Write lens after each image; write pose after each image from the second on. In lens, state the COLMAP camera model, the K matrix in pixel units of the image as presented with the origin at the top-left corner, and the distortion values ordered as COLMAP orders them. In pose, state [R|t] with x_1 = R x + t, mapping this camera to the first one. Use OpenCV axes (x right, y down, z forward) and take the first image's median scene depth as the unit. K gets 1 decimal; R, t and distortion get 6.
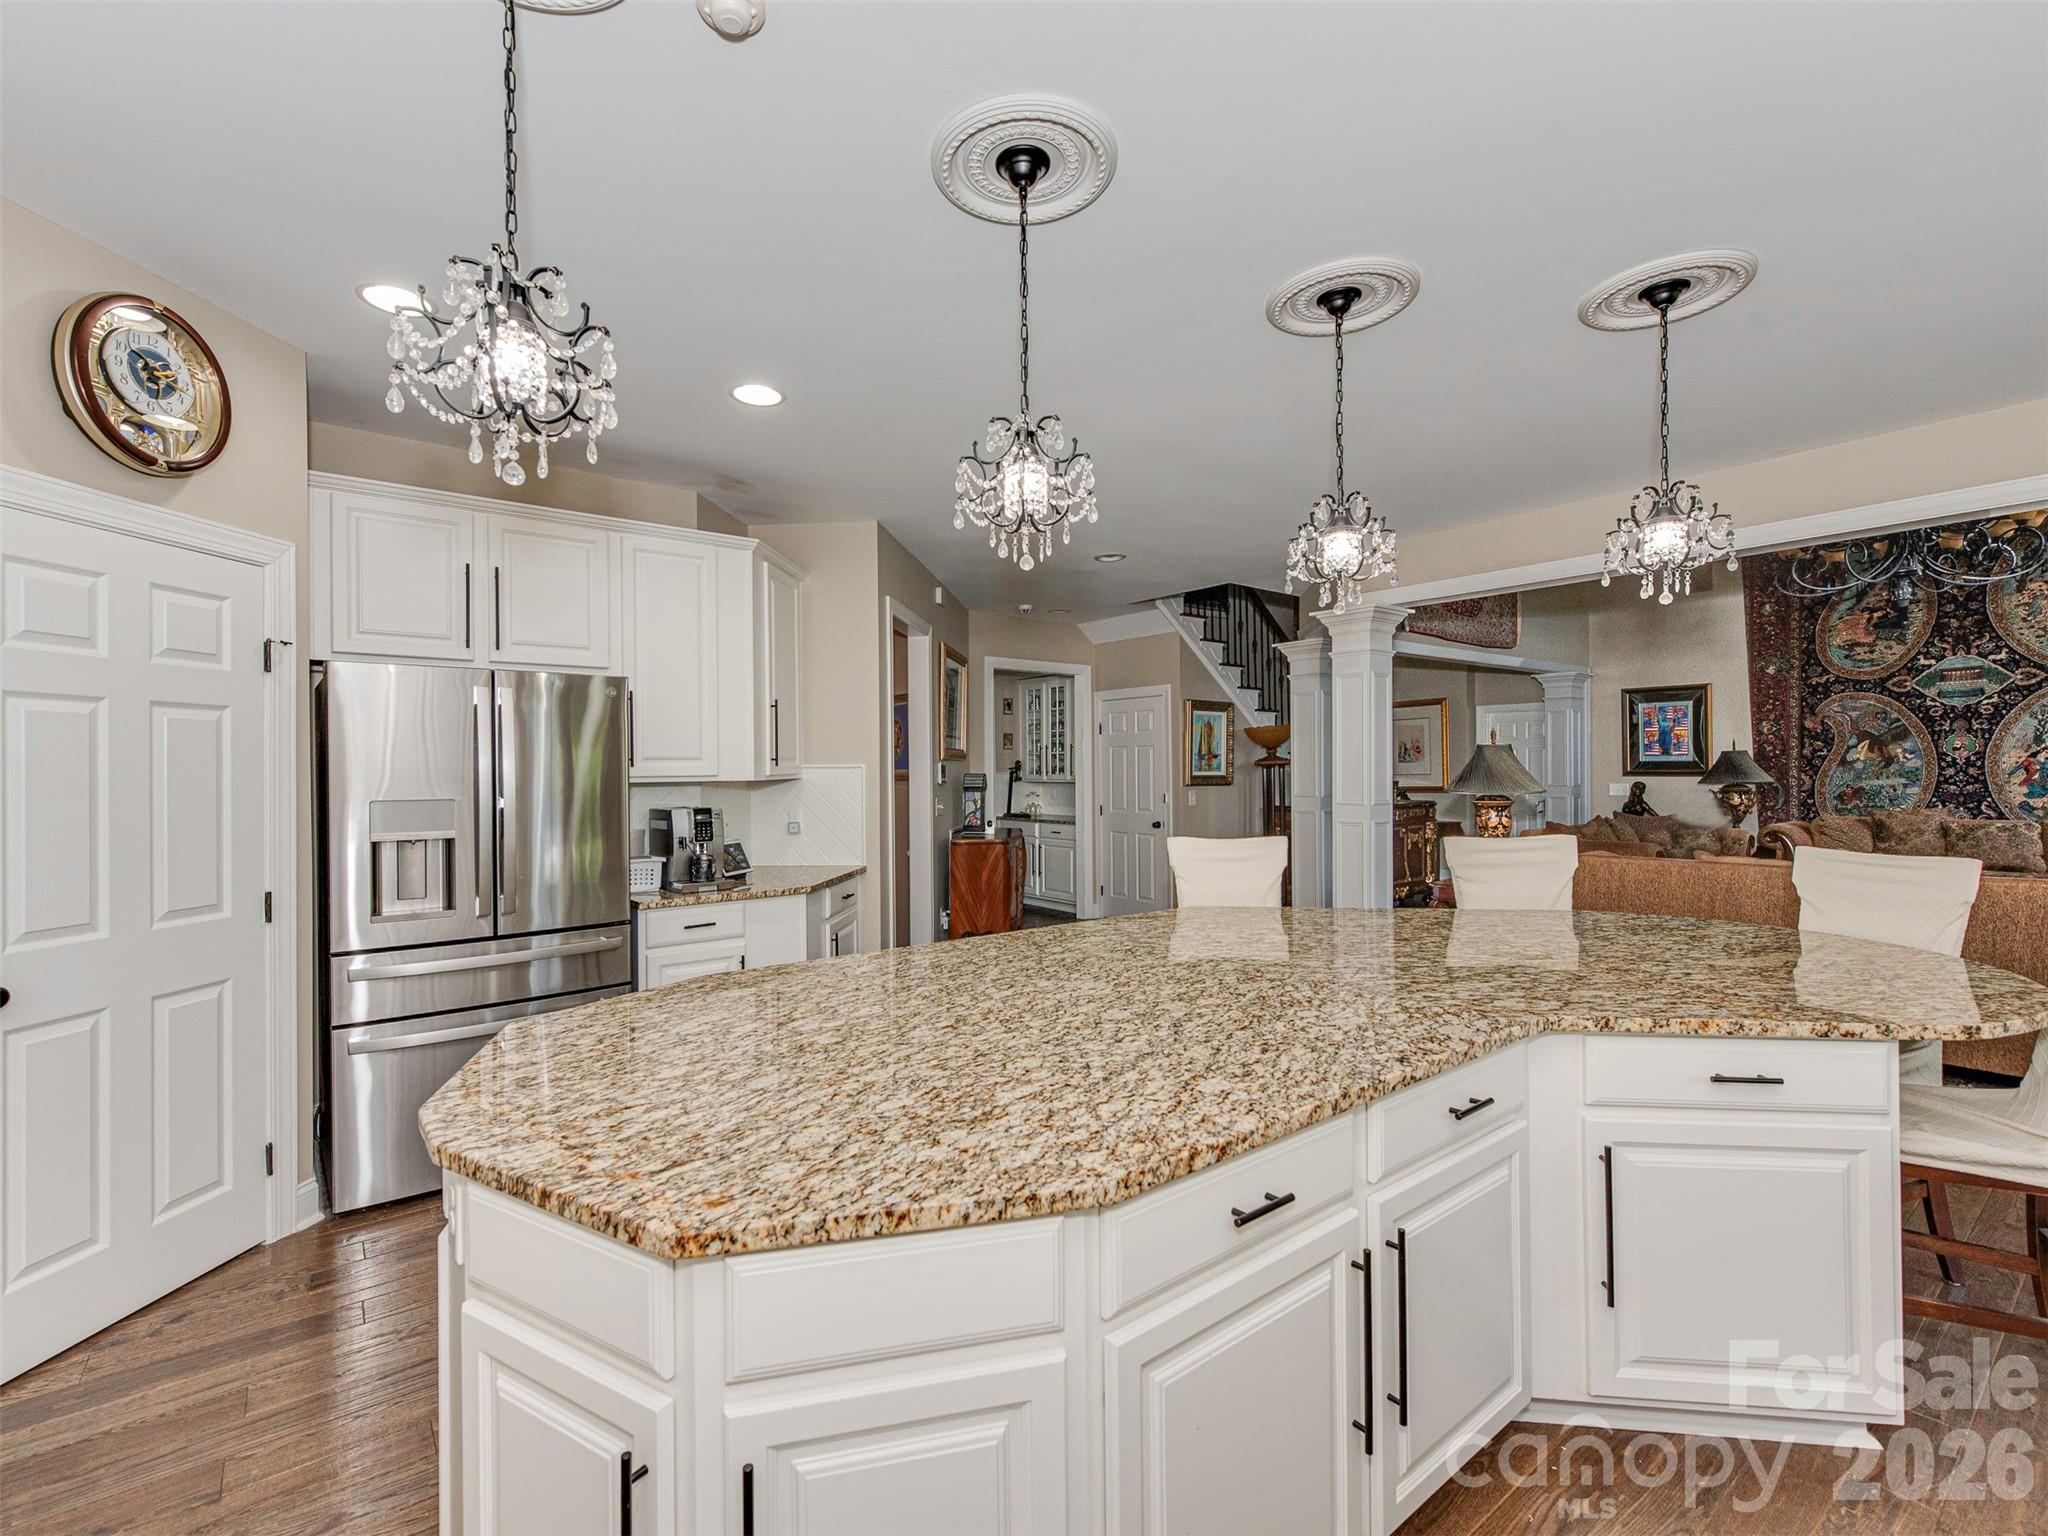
lens RADIAL K [[910.1, 0, 997.0], [0, 910.1, 779.8], [0, 0, 1]] dist [0.007169, -0.001172]
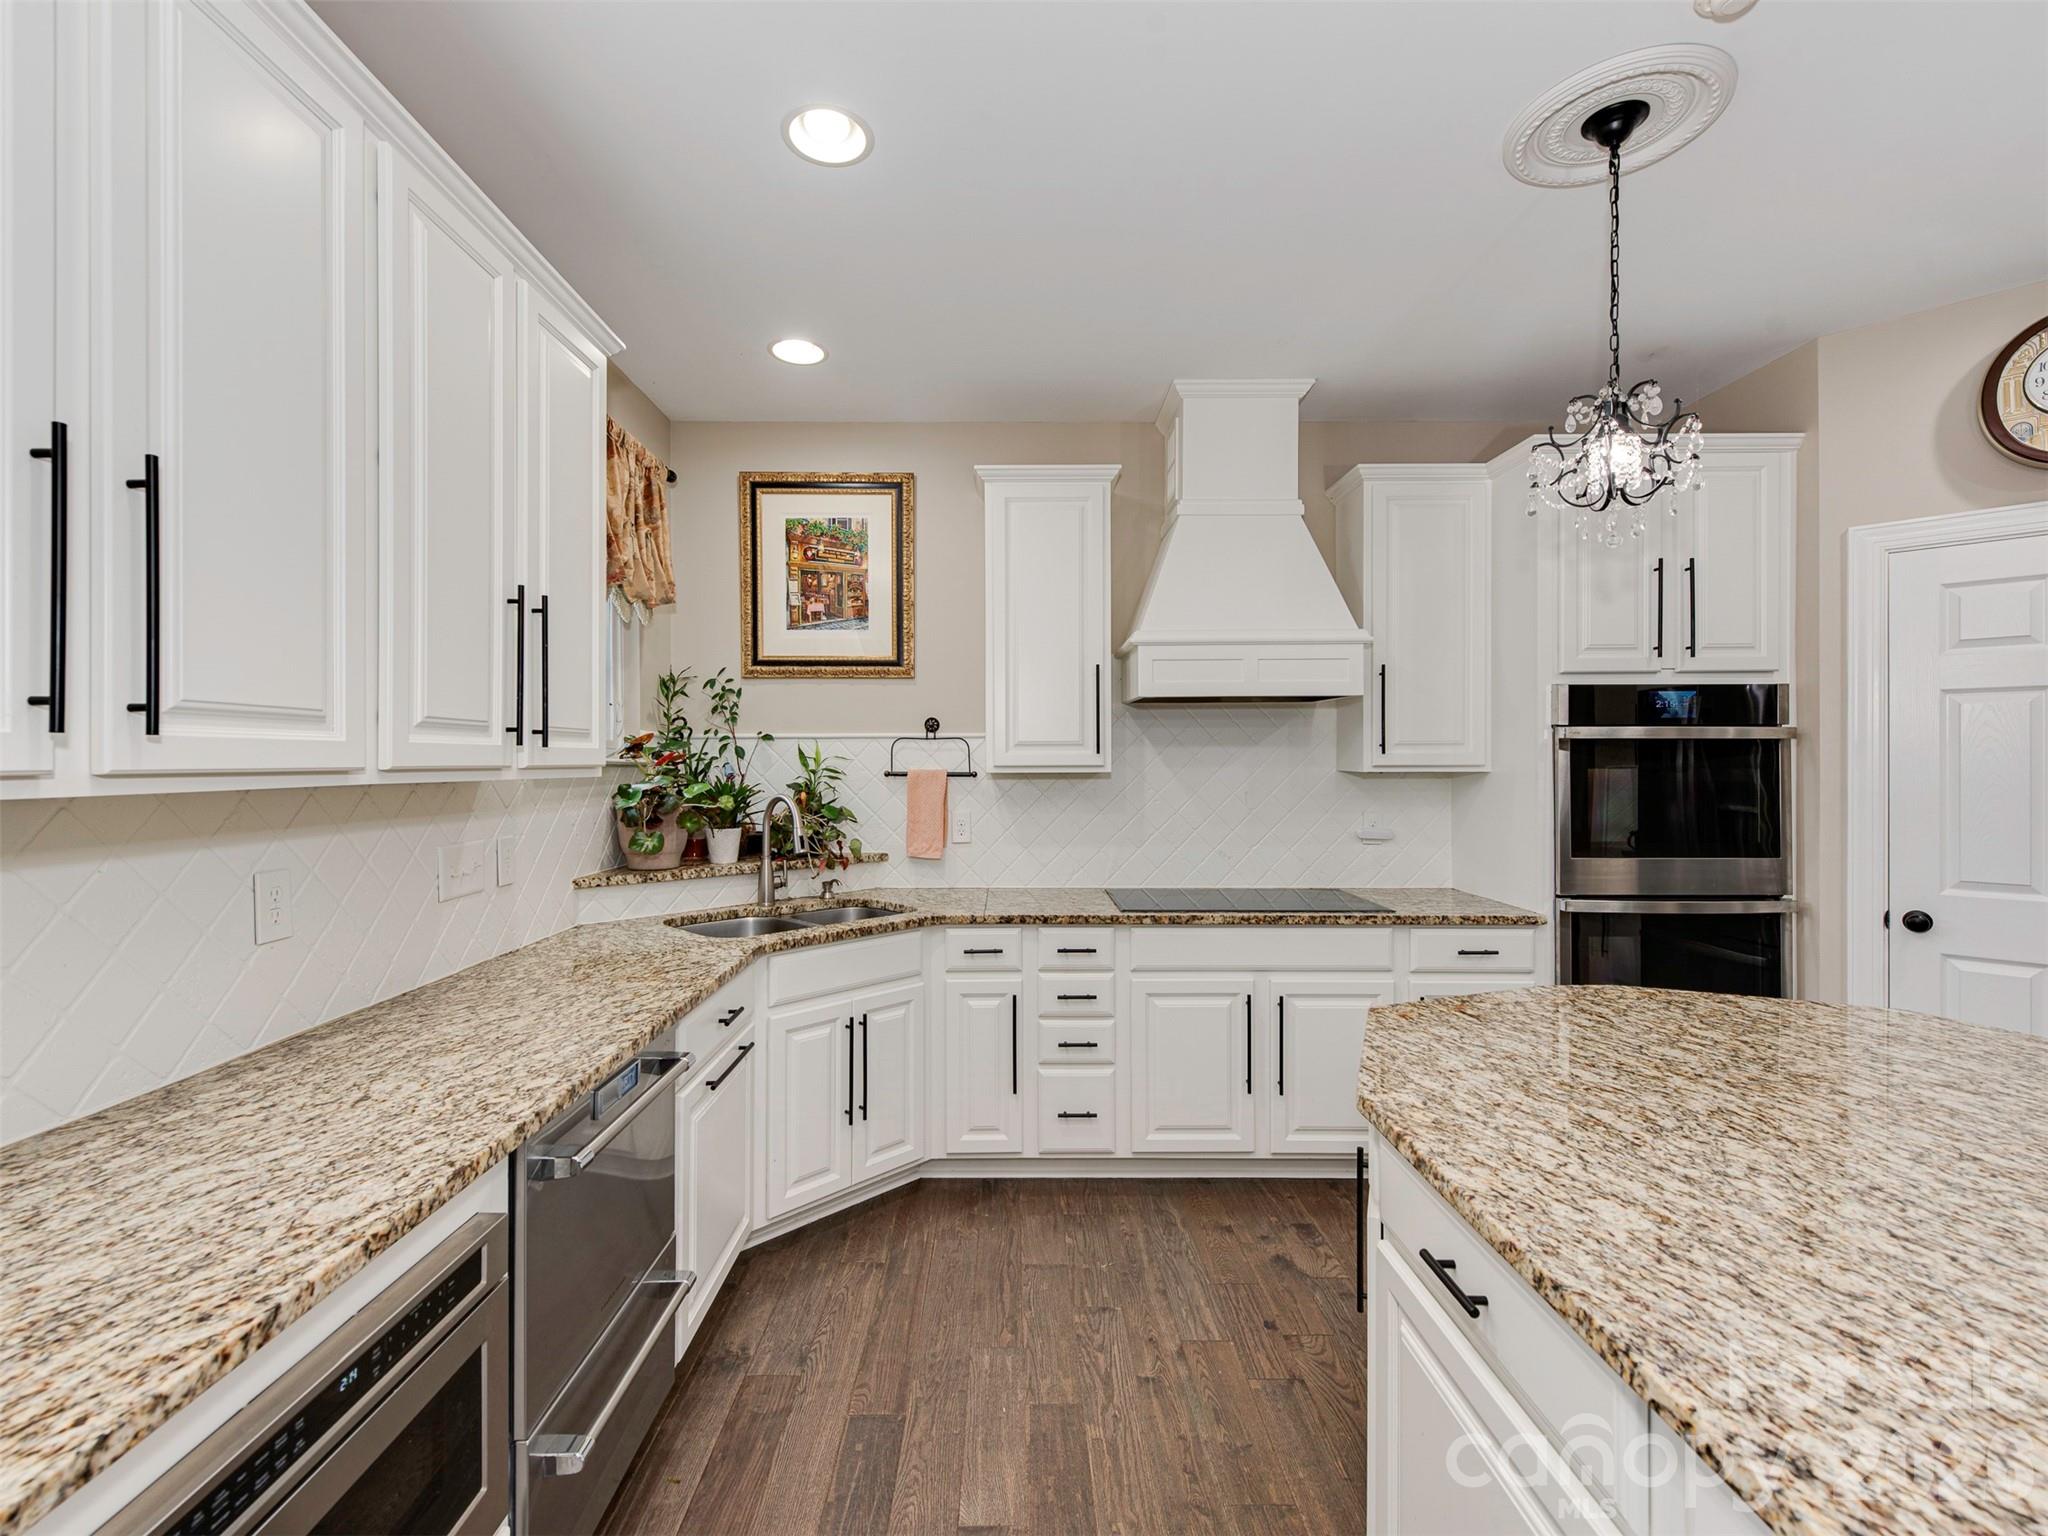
lens RADIAL K [[910.1, 0, 1013.4], [0, 910.1, 759.5], [0, 0, 1]] dist [0.007169, -0.001172]
pose [[-0.598127, 0.011534, -0.801318, 0.202837], [0.001564, 0.999911, 0.013224, -0.004658], [0.801400, 0.006656, -0.598092, 0.196813]]
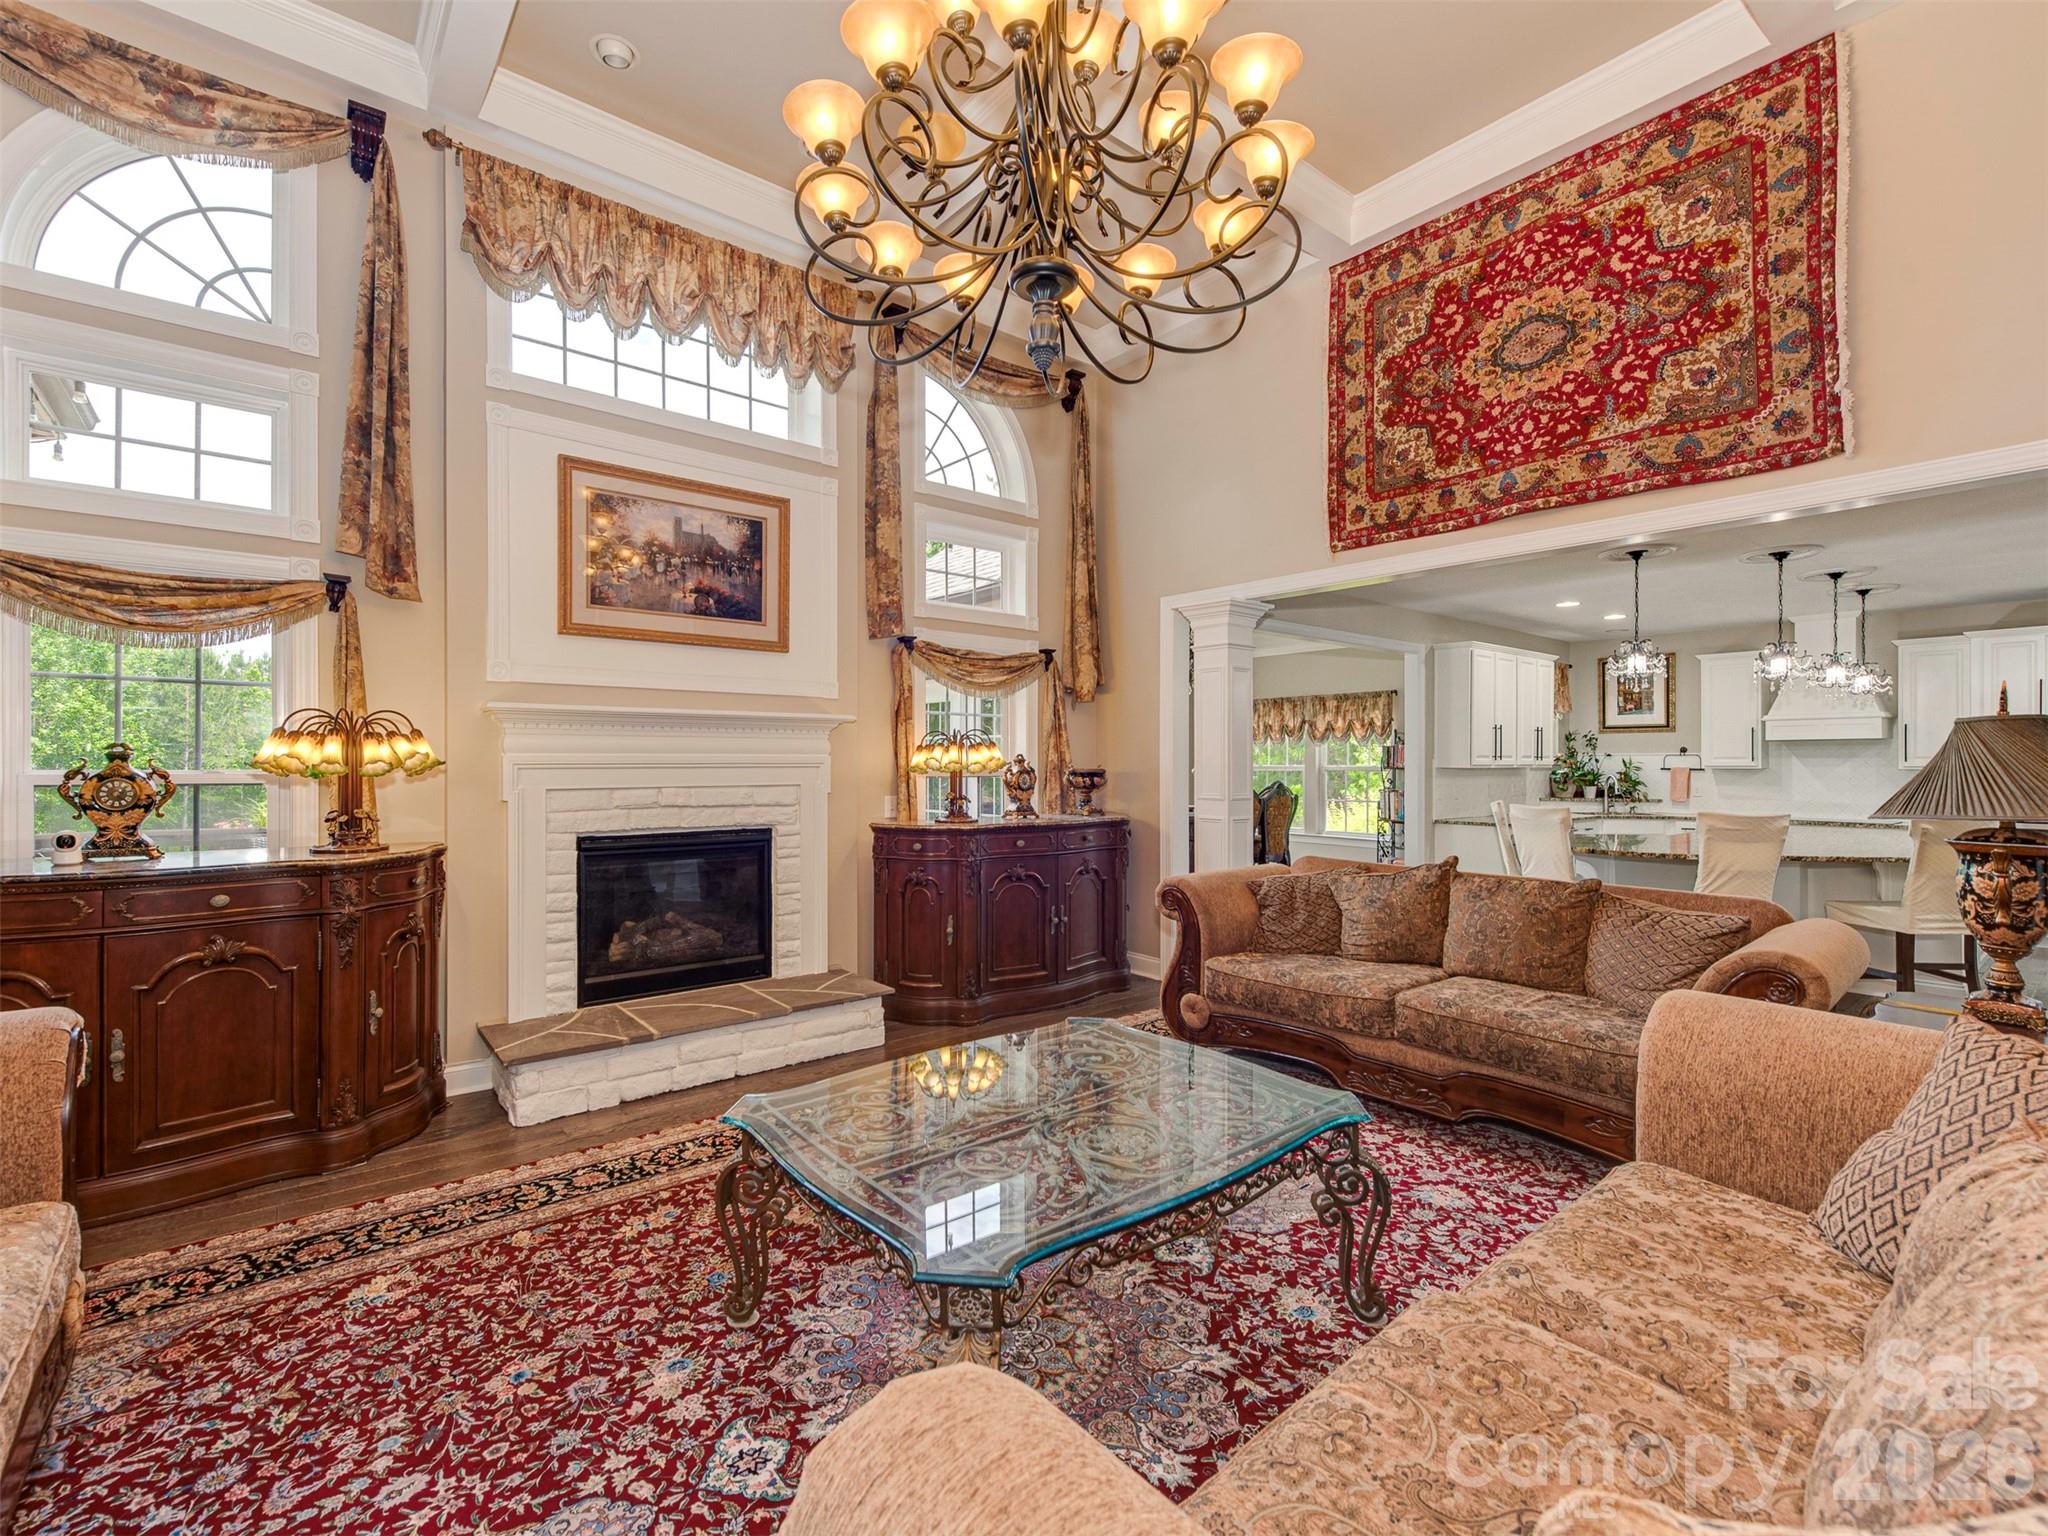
lens RADIAL K [[910.1, 0, 983.6], [0, 910.1, 766.4], [0, 0, 1]] dist [0.007169, -0.001172]
pose [[-0.999840, 0.010476, -0.014502, 0.792767], [0.010334, 0.999898, 0.009834, -0.015825], [0.014604, 0.009682, -0.999846, 1.074104]]
